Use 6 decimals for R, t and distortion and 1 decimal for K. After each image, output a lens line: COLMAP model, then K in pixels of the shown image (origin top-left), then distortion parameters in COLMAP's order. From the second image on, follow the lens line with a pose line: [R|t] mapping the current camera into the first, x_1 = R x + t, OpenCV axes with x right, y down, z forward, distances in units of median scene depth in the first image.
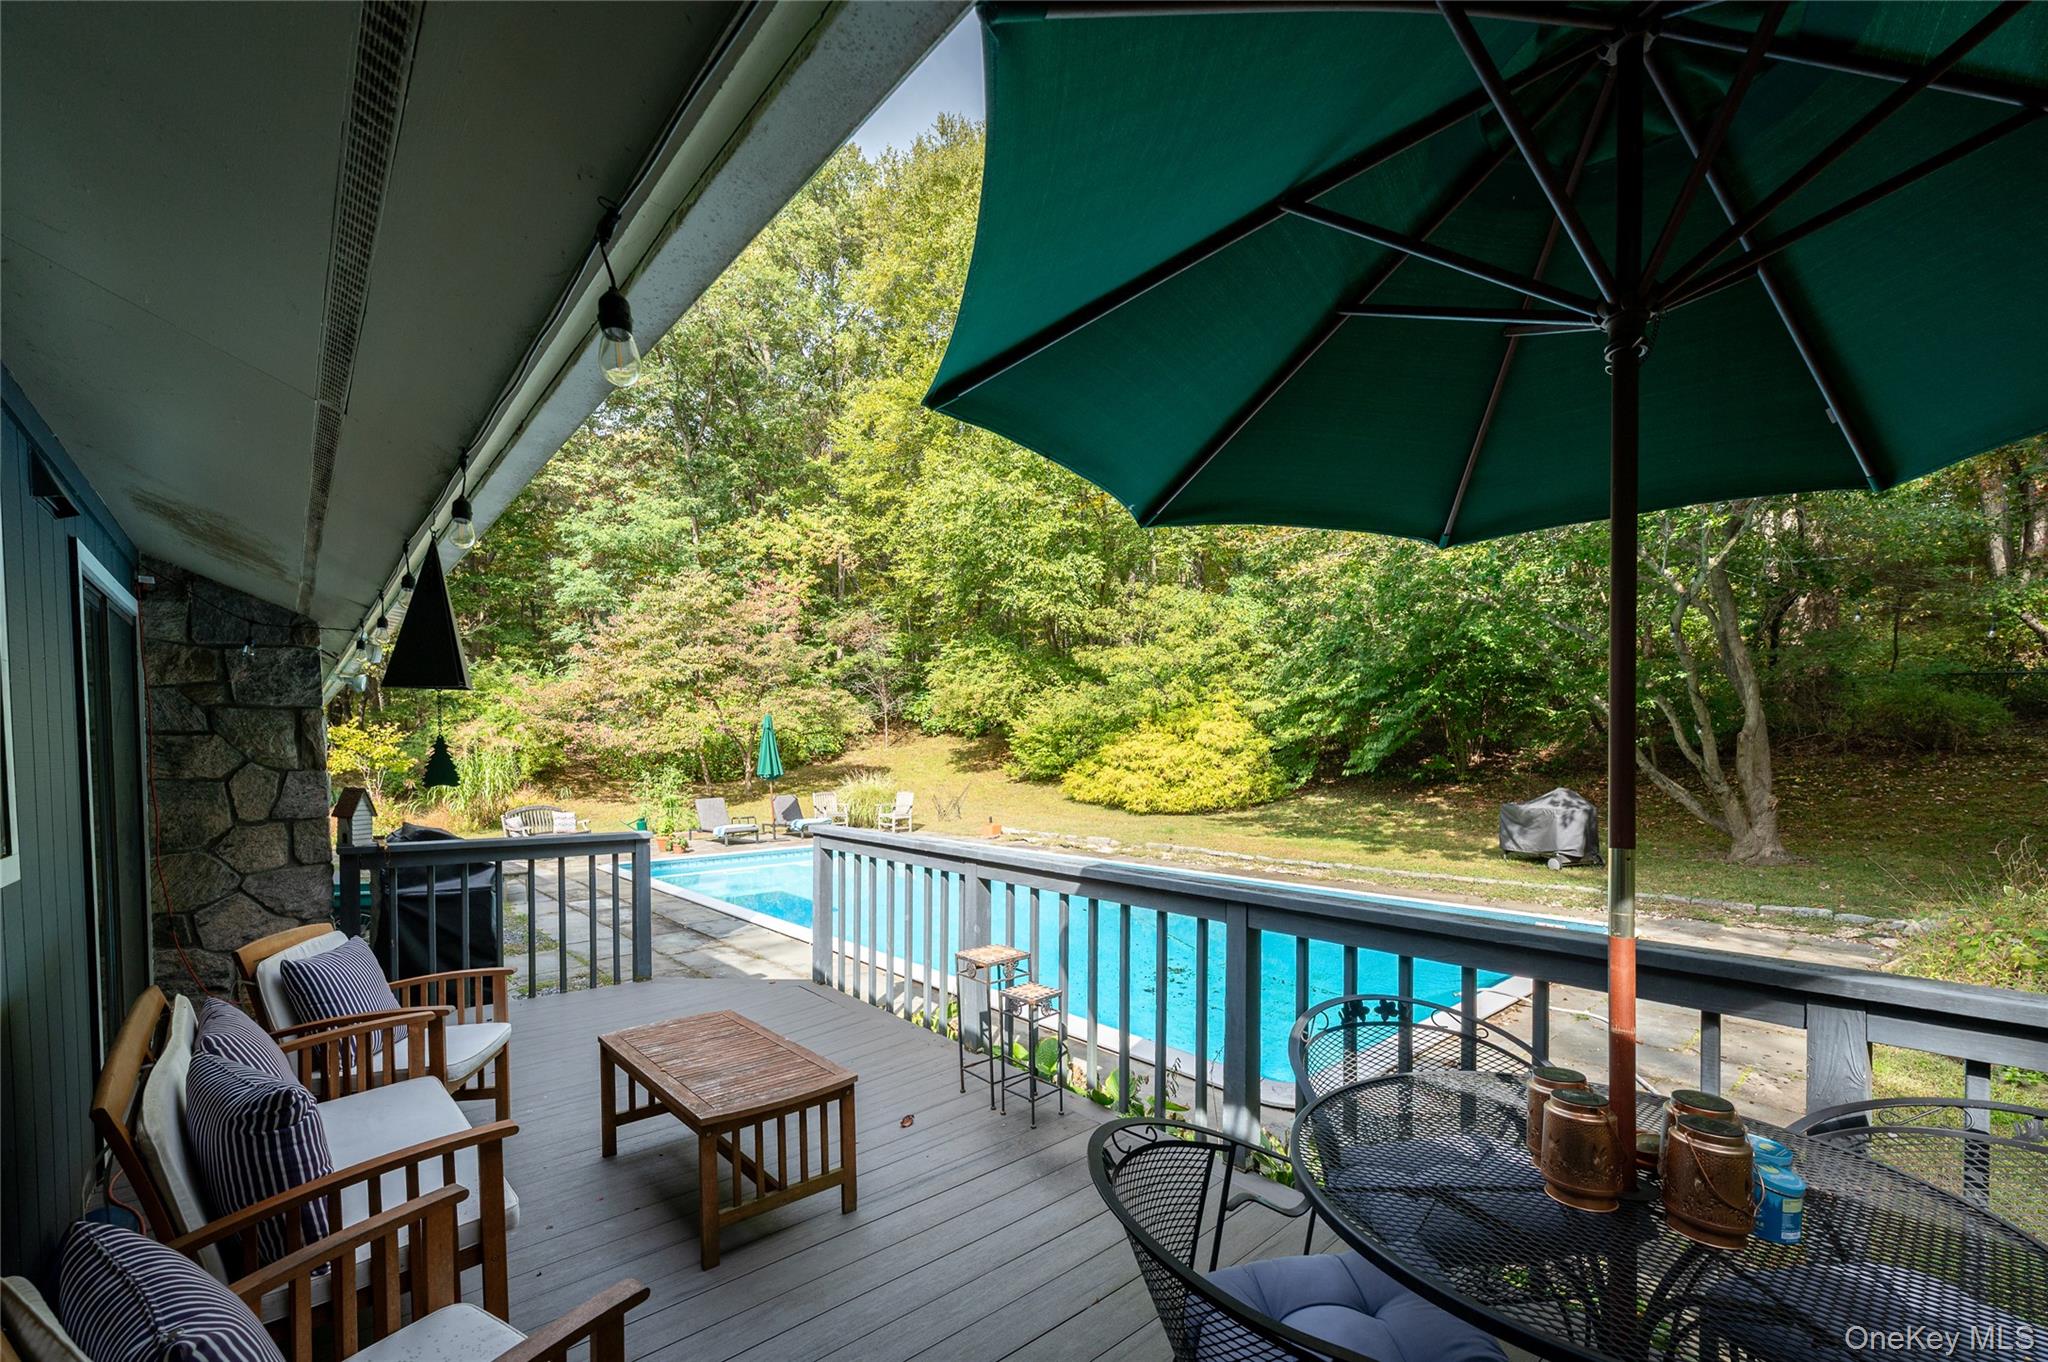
lens RADIAL K [[849.2, 0, 988.9], [0, 849.2, 772.0], [0, 0, 1]] dist [0.004499, 0.000064]
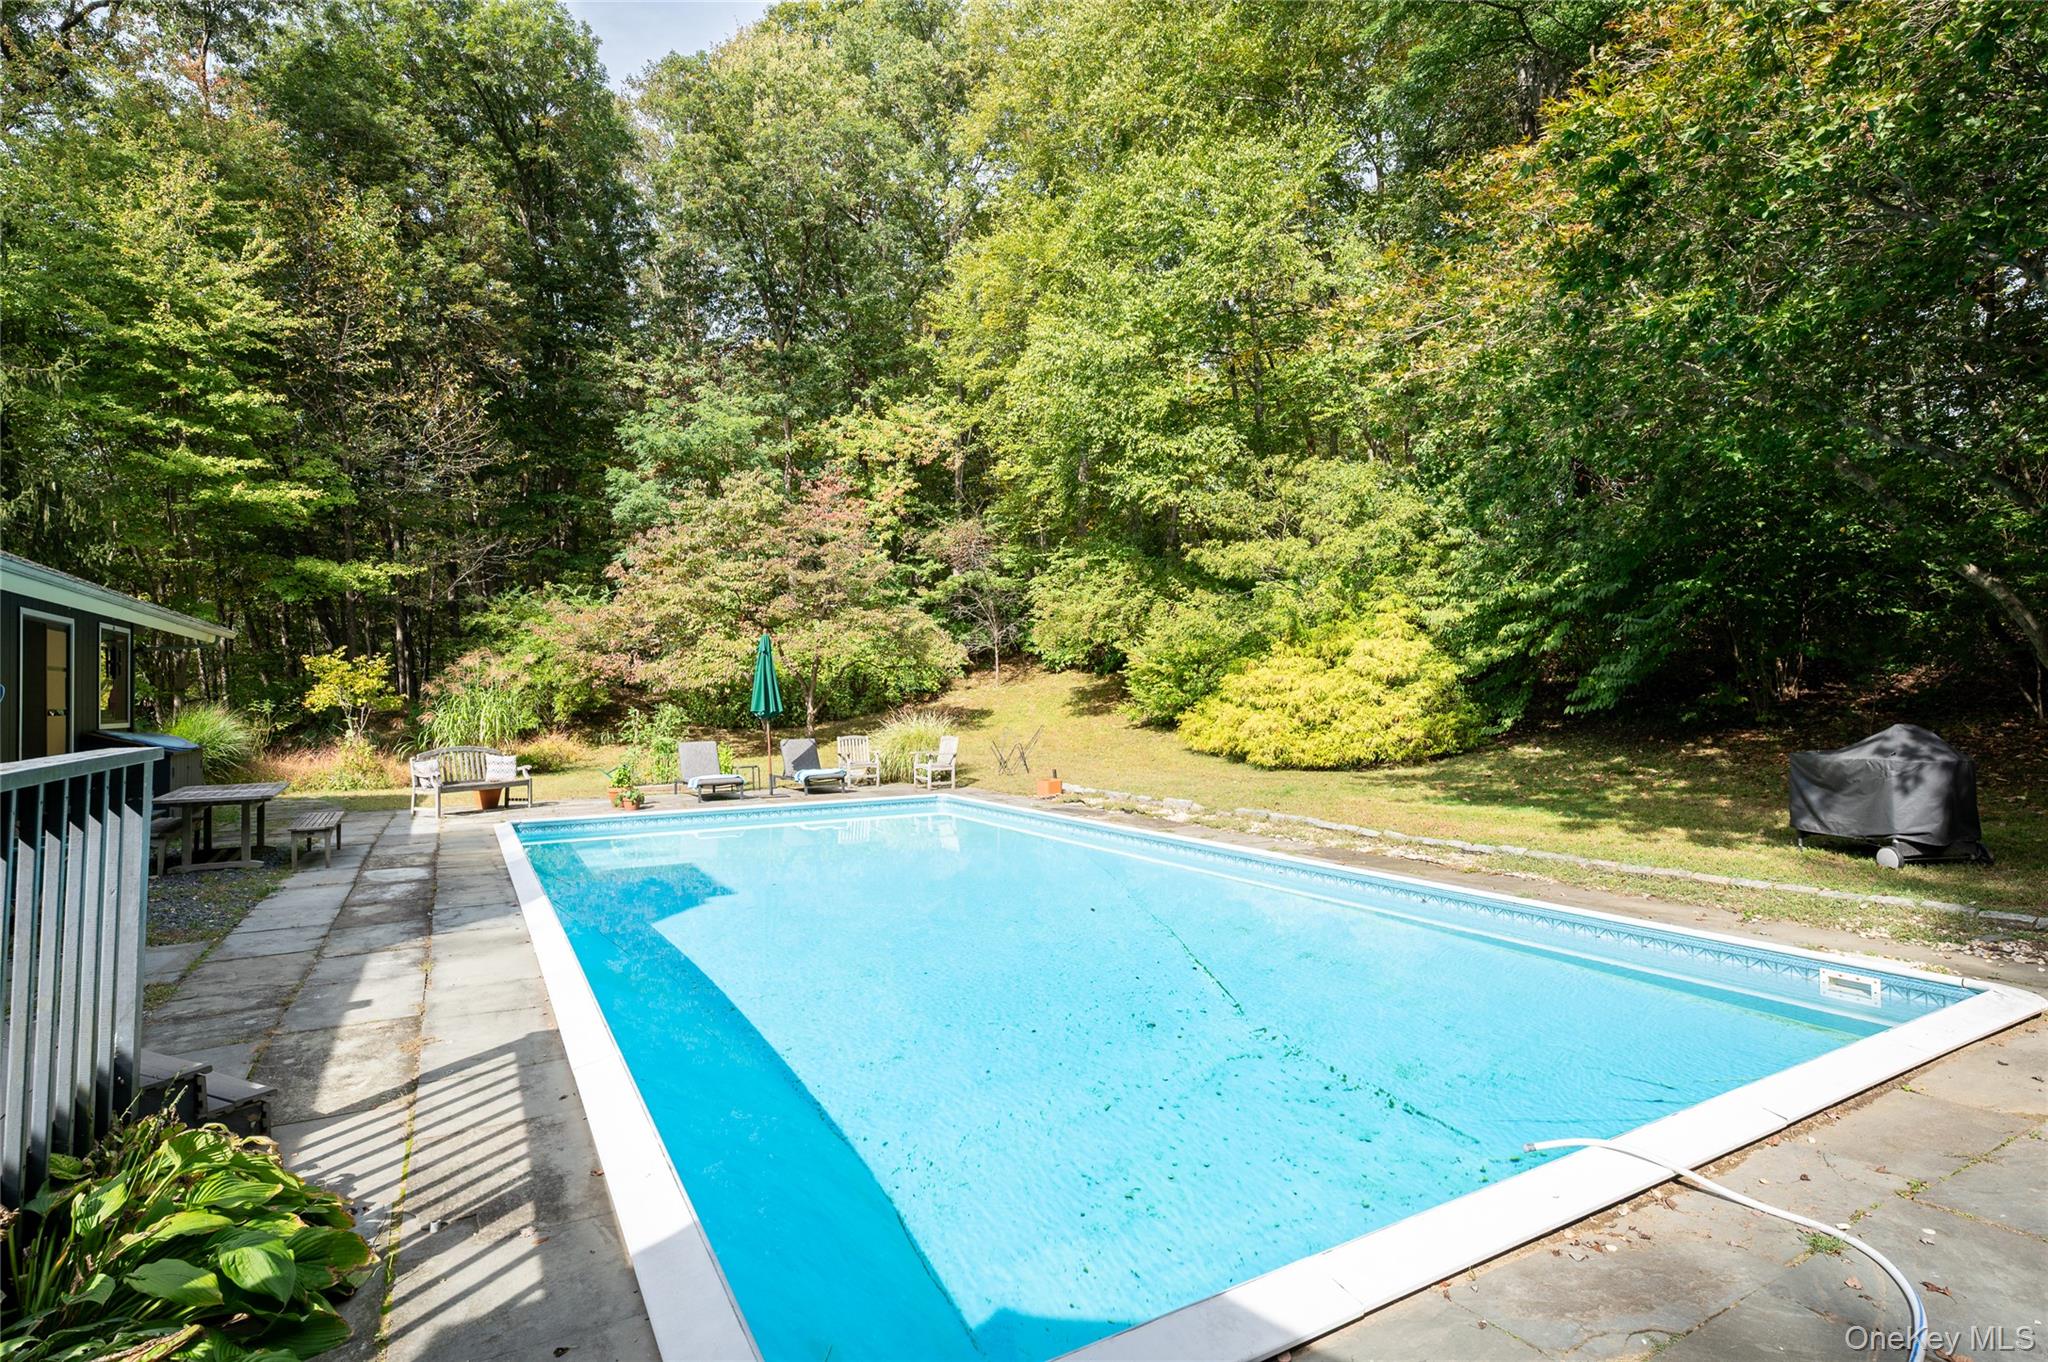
lens RADIAL K [[984.5, 0, 1016.1], [0, 984.5, 695.6], [0, 0, 1]] dist [-0.001662, -0.001691]
pose [[0.982635, -0.000616, -0.185546, 0.103060], [-0.004828, 0.999571, -0.028888, 0.010395], [0.185484, 0.029282, 0.982211, 0.117585]]
